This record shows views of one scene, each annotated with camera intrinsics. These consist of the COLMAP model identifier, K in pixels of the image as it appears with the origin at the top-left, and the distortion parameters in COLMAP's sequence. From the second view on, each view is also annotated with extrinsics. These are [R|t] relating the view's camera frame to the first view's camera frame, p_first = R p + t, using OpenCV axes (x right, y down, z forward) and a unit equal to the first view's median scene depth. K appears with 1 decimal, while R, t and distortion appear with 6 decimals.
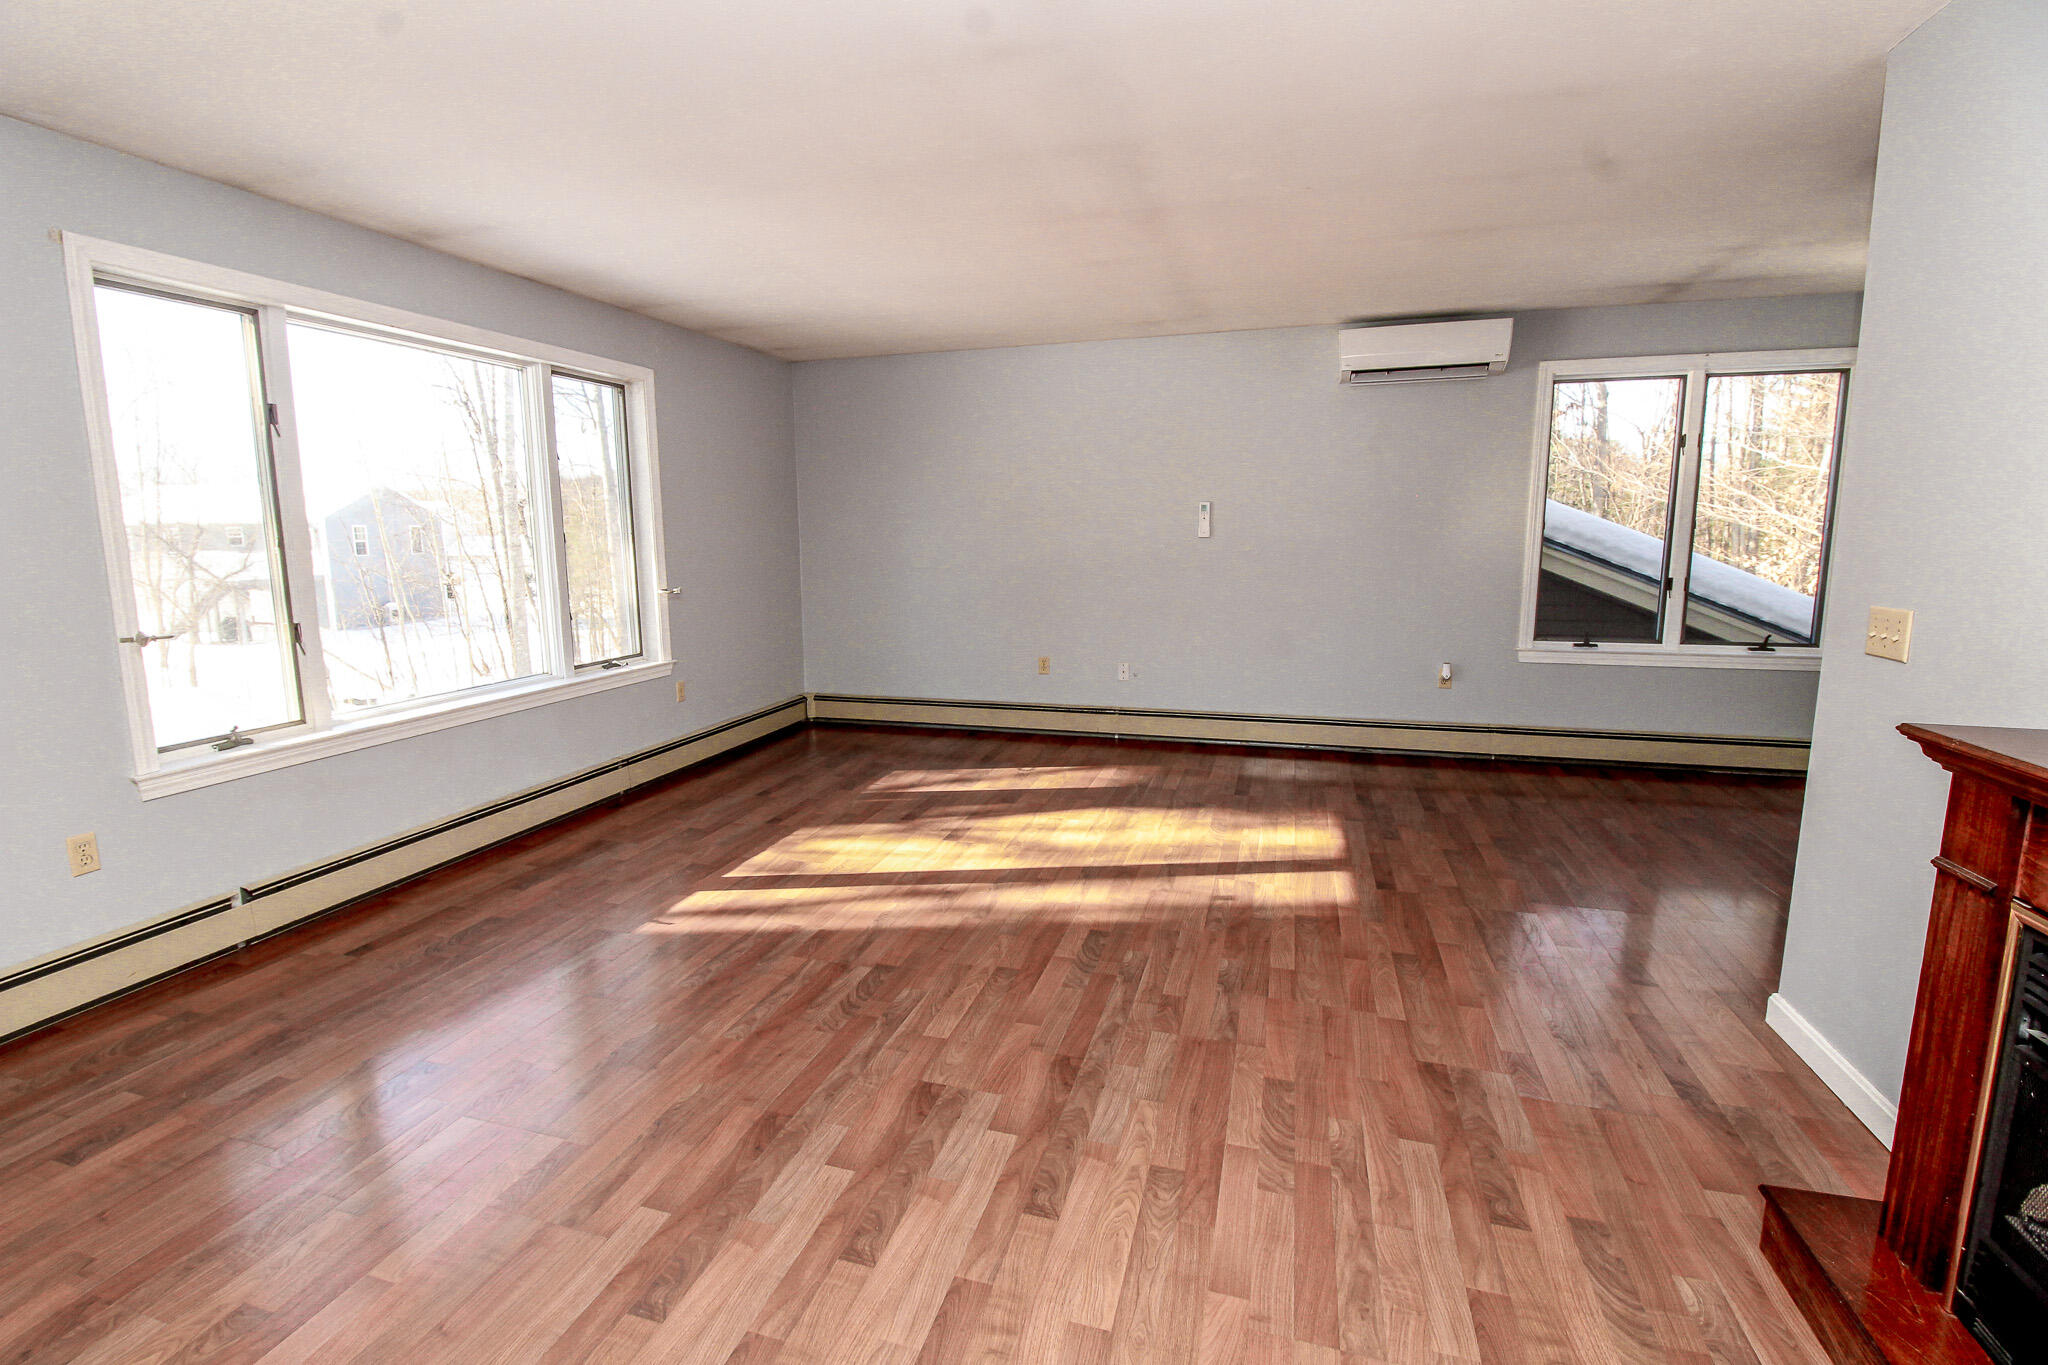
lens RADIAL K [[947.0, 0, 996.8], [0, 947.0, 678.0], [0, 0, 1]] dist [0.000665, -0.014307]
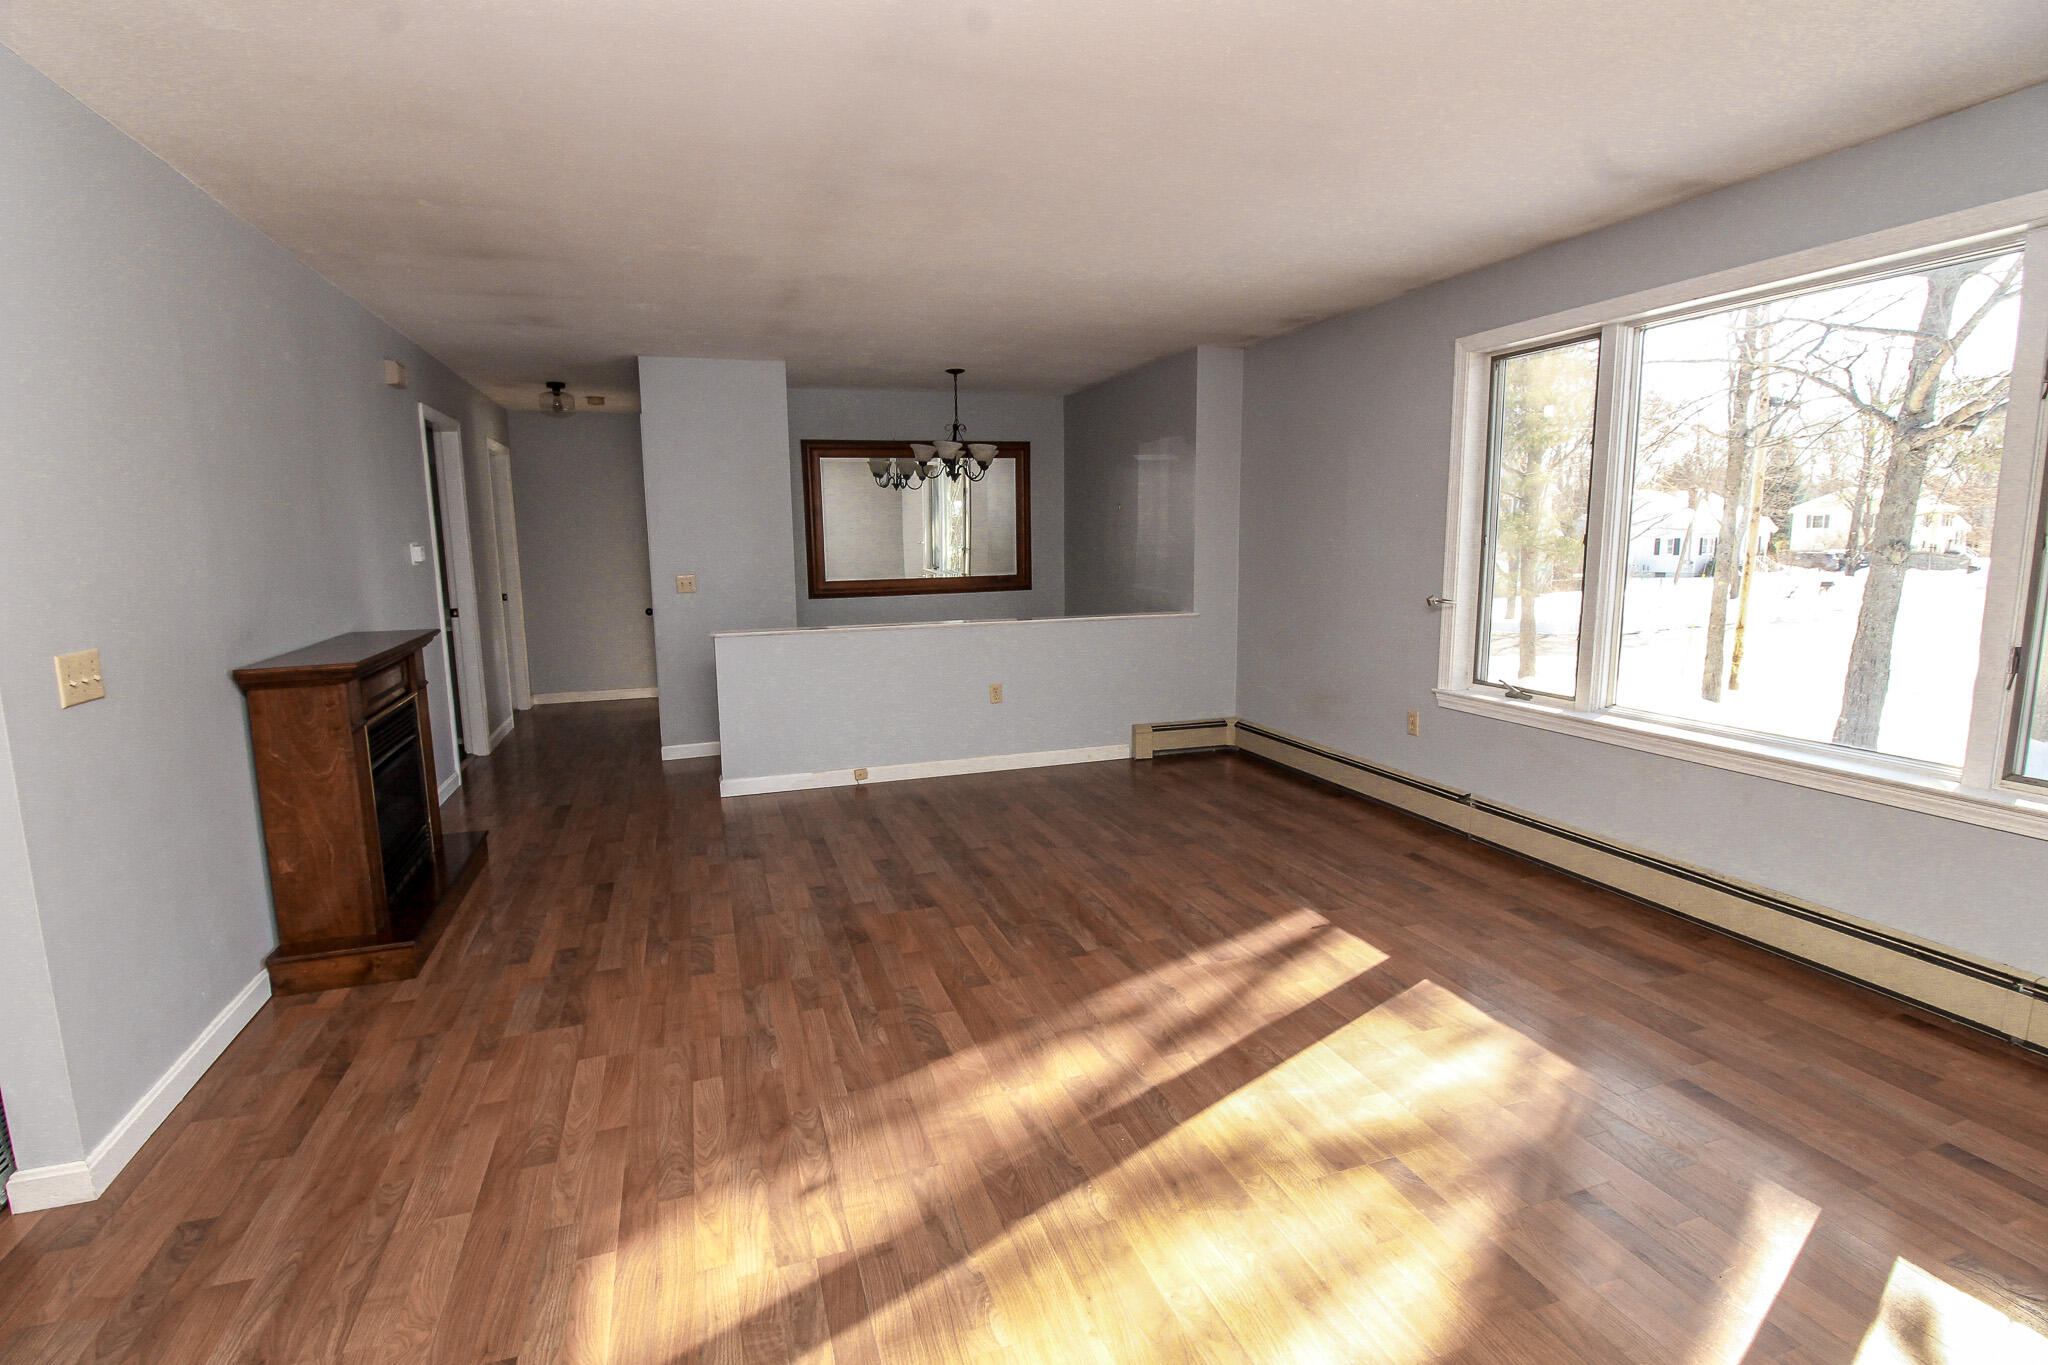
lens RADIAL K [[947.0, 0, 996.8], [0, 947.0, 678.0], [0, 0, 1]] dist [0.000665, -0.014307]
pose [[-0.817209, 0.108134, -0.566106, 0.469931], [-0.065695, 0.958362, 0.277895, -0.251518], [0.572585, 0.264289, -0.776079, 1.515354]]
